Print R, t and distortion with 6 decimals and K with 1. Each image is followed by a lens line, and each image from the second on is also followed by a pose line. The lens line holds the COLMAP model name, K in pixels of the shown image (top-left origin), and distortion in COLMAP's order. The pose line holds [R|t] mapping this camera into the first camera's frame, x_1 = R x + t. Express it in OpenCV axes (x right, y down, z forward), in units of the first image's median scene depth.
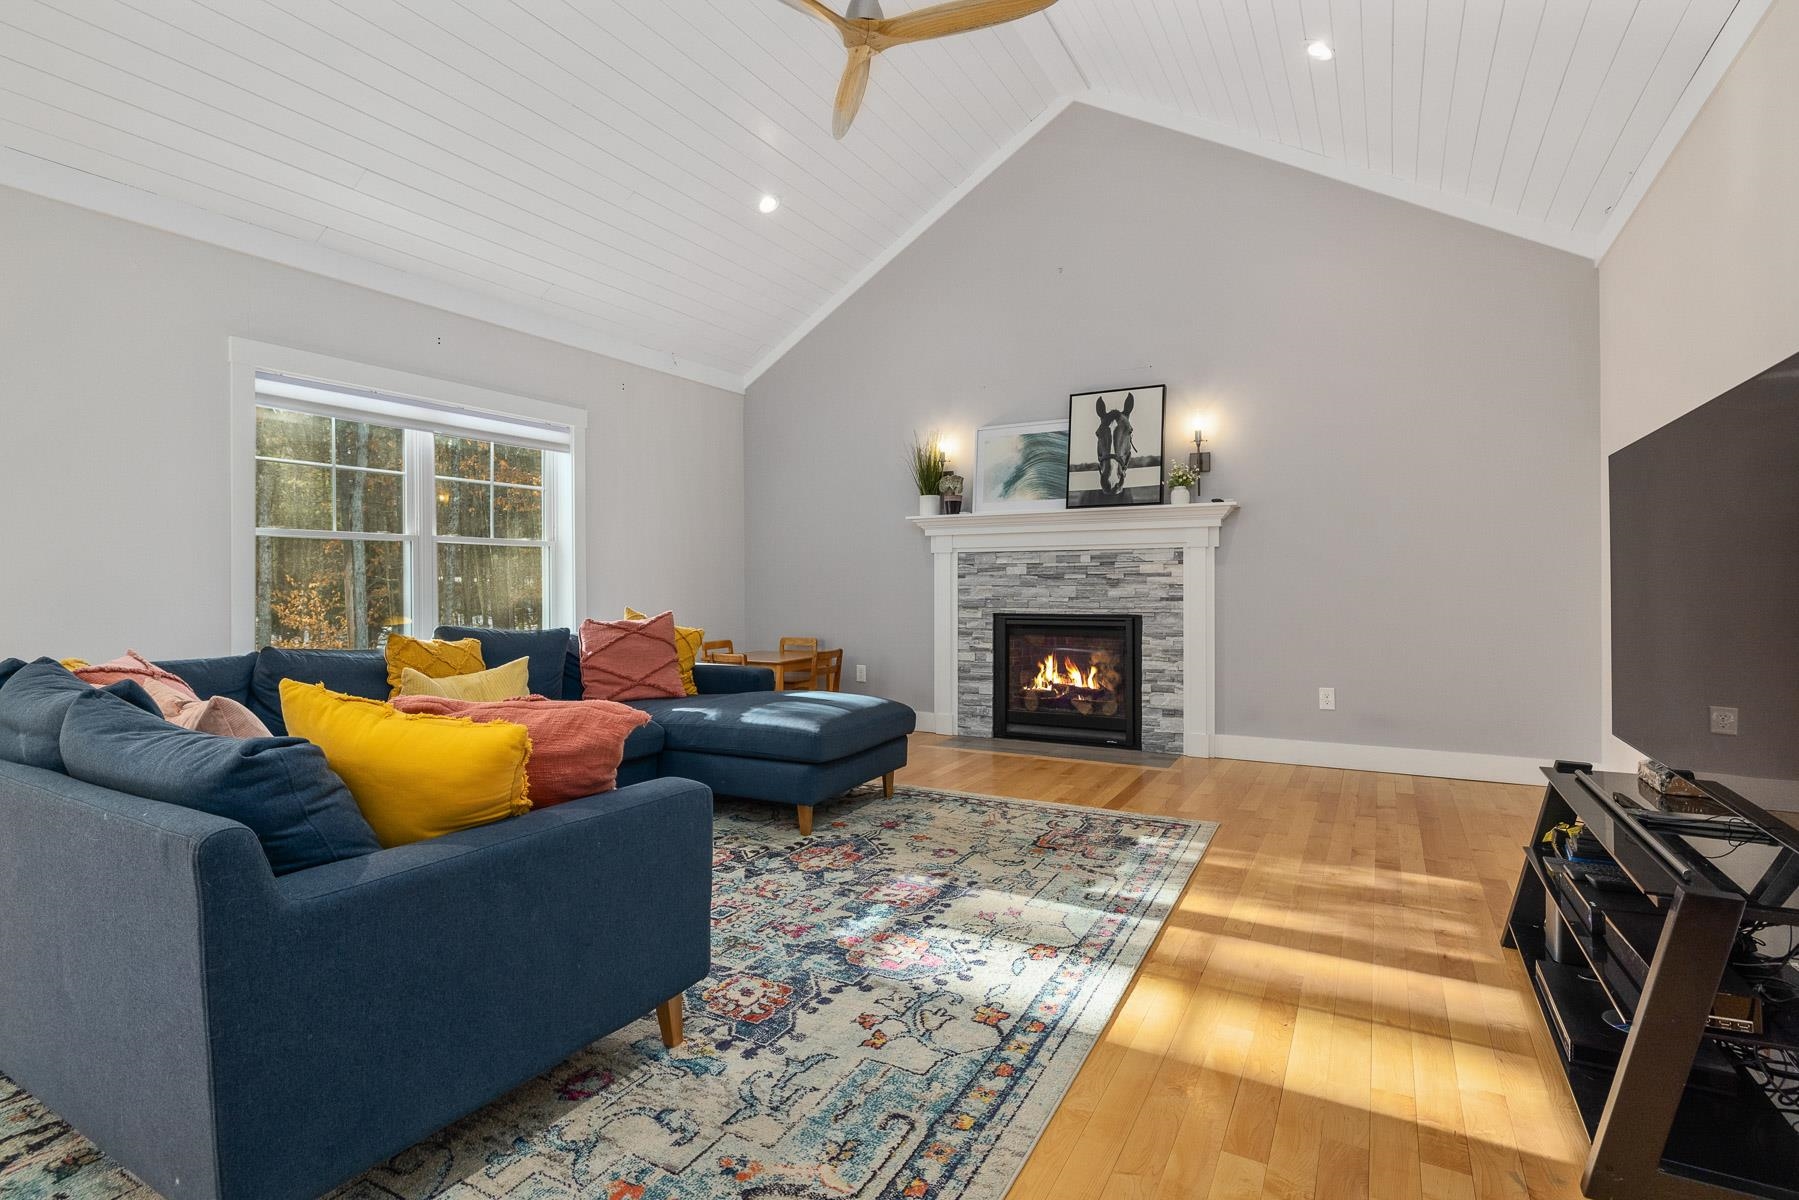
lens RADIAL K [[856.2, 0, 903.2], [0, 856.2, 592.3], [0, 0, 1]] dist [-0.001481, -0.001088]
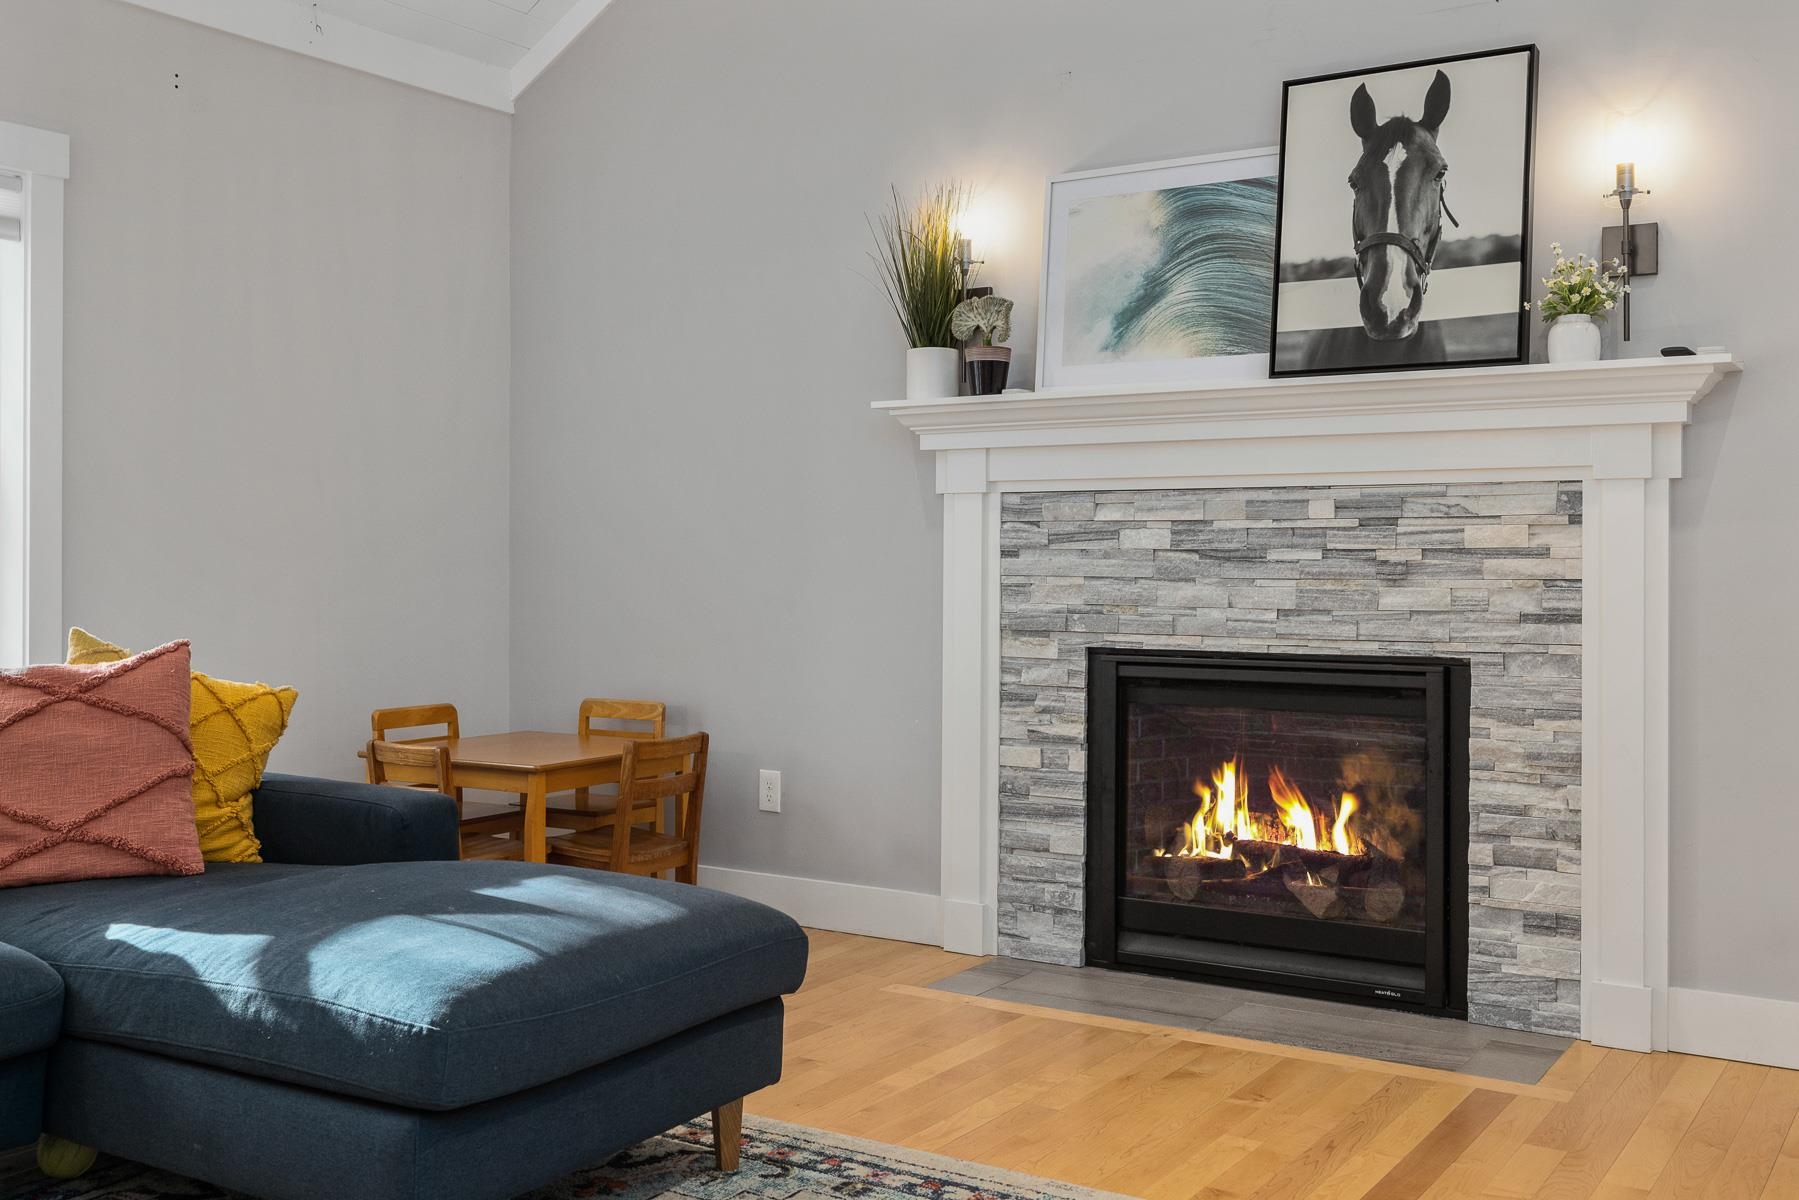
lens RADIAL K [[1726.3, 0, 903.7], [0, 1726.3, 561.4], [0, 0, 1]] dist [0.004539, 0.000000]
pose [[0.997458, 0.007450, -0.070863, 0.083846], [-0.008267, 0.999903, -0.011240, -0.005927], [0.070772, 0.011798, 0.997423, 0.224085]]
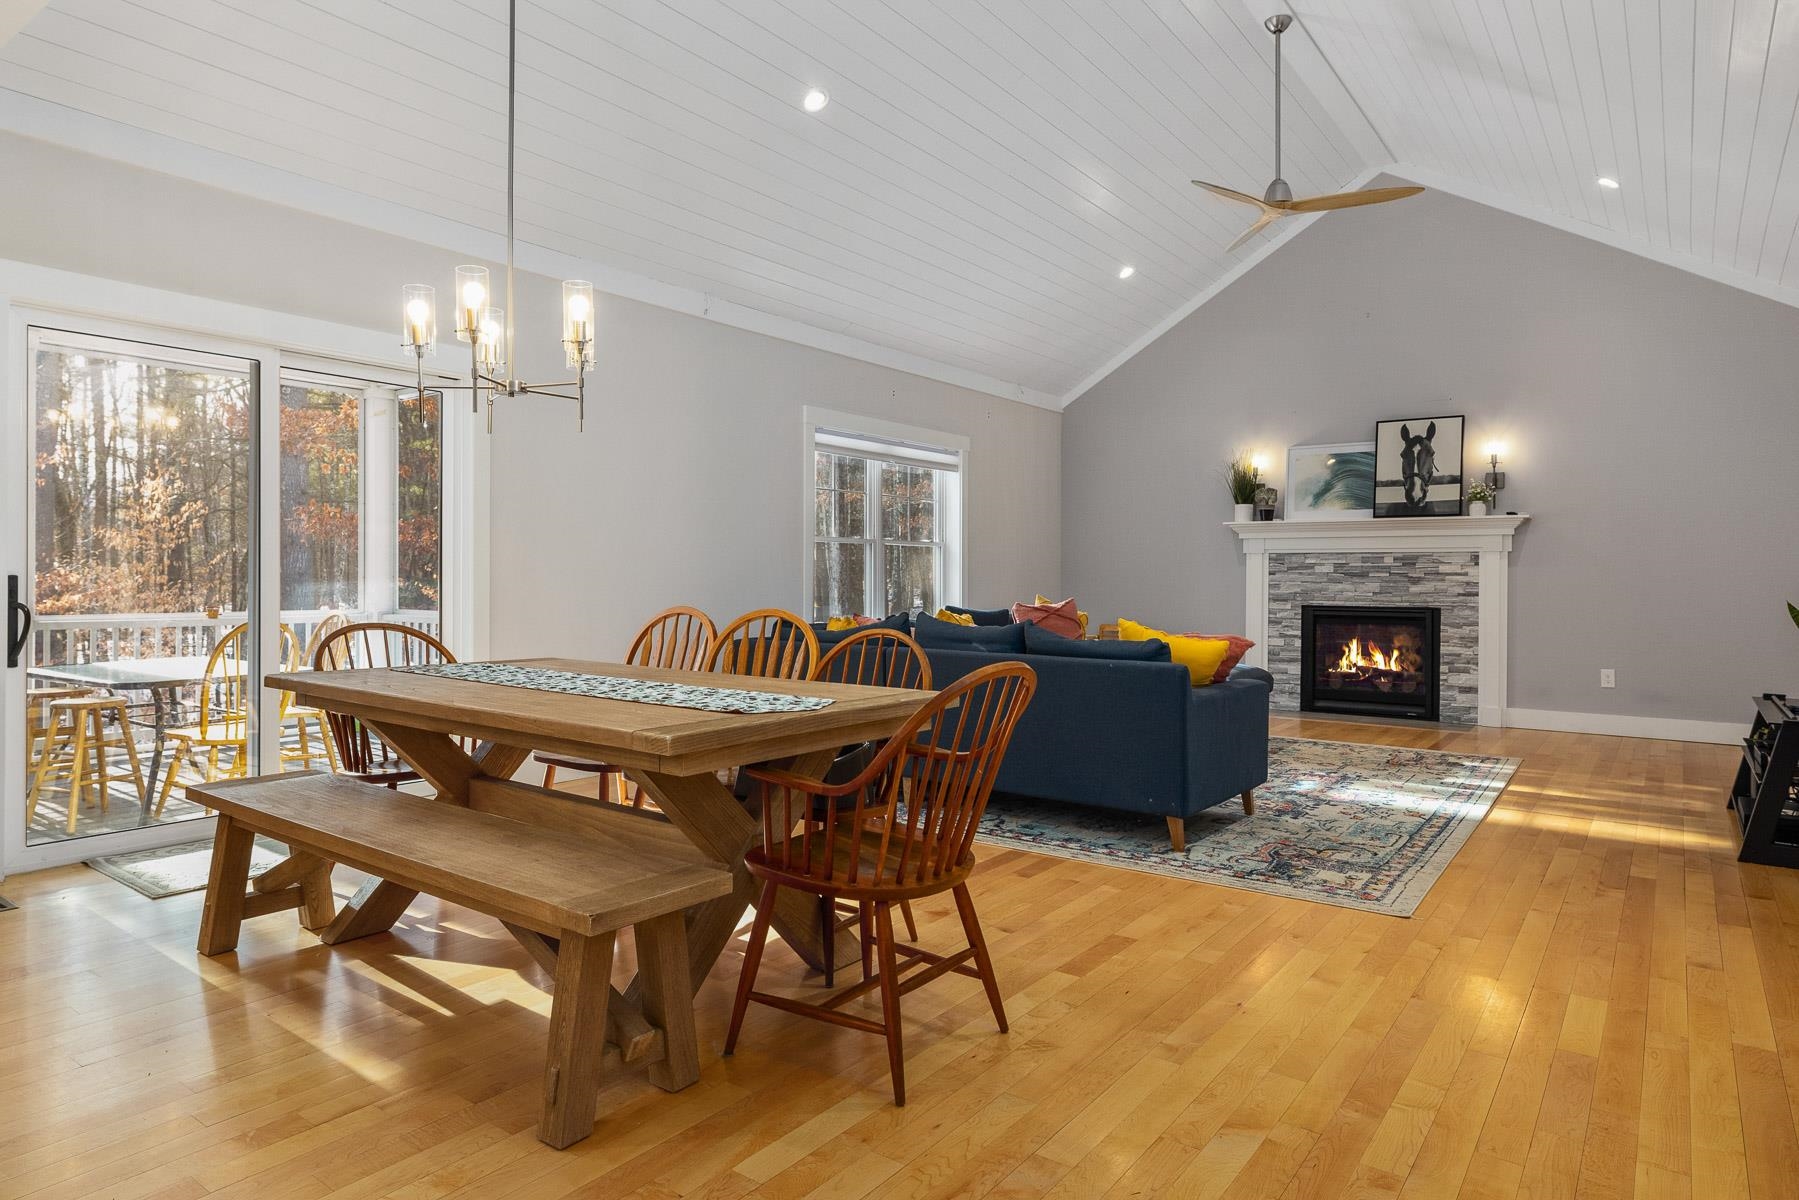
lens RADIAL K [[1072.9, 0, 893.7], [0, 1072.9, 584.5], [0, 0, 1]] dist [0.003522, 0.000880]
pose [[0.992389, 0.011526, -0.122600, -0.293028], [-0.011954, 0.999925, -0.002759, 0.007294], [0.122559, 0.004203, 0.992452, -0.575369]]
